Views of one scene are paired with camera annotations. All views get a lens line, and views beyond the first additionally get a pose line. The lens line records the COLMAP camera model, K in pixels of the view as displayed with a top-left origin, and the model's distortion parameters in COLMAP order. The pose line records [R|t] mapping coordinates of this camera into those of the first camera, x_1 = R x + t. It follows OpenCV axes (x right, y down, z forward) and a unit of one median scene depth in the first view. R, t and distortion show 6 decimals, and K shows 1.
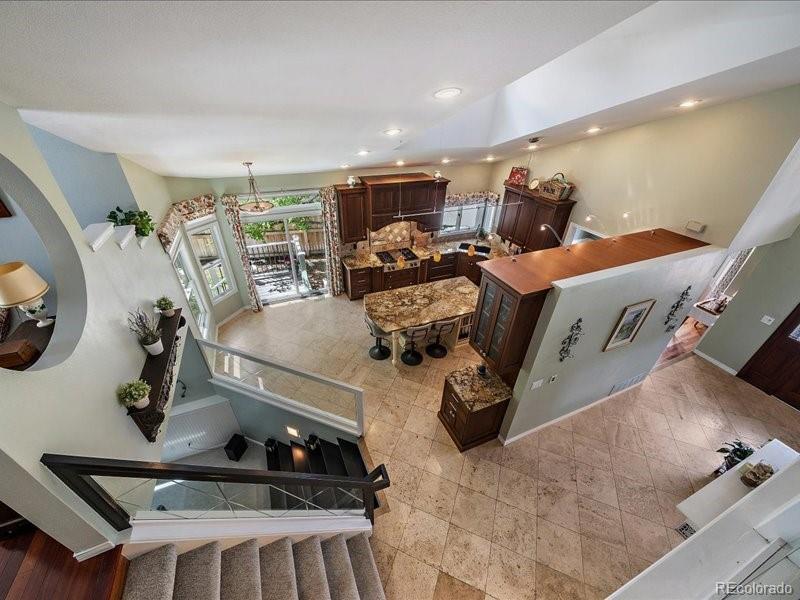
lens RADIAL K [[313.2, 0, 397.0], [0, 313.2, 301.7], [0, 0, 1]] dist [-0.004188, -0.000199]
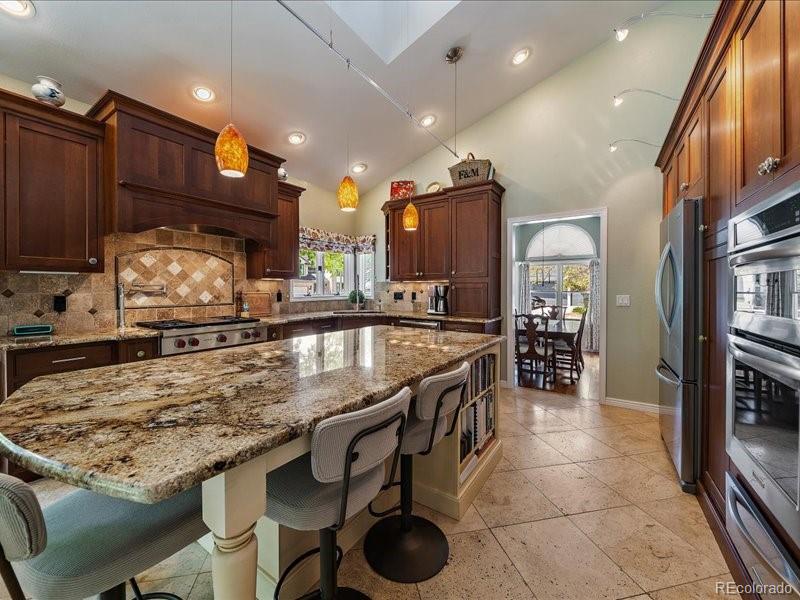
lens RADIAL K [[313.2, 0, 390.1], [0, 313.2, 293.0], [0, 0, 1]] dist [-0.004188, -0.000199]
pose [[0.842423, -0.029133, 0.538029, -0.012400], [0.314971, 0.836789, -0.447859, 0.077514], [-0.437169, 0.546750, 0.714106, 0.581019]]
